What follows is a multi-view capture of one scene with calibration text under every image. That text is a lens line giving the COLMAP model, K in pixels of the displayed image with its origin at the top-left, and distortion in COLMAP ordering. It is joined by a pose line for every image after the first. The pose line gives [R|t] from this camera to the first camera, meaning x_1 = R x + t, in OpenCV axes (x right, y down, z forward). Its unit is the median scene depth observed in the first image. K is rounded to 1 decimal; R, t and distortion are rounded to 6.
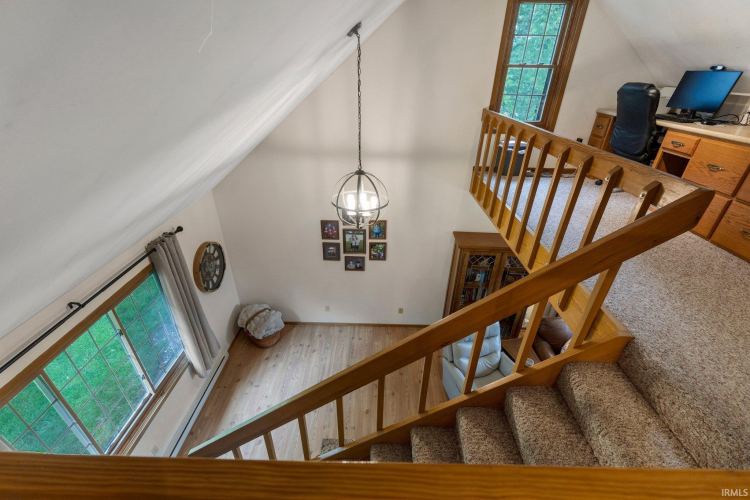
lens RADIAL K [[327.8, 0, 369.7], [0, 327.8, 257.2], [0, 0, 1]] dist [-0.003196, -0.000627]
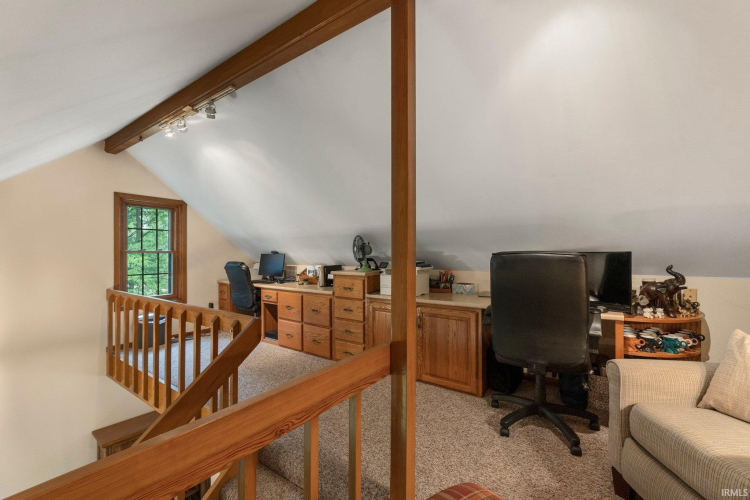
lens RADIAL K [[323.9, 0, 375.0], [0, 323.9, 250.0], [0, 0, 1]] dist [-0.001098, -0.000371]
pose [[0.563939, -0.004284, 0.825805, -0.004101], [0.417419, 0.864316, -0.280569, 0.065390], [-0.712555, 0.502931, 0.489210, -0.134588]]
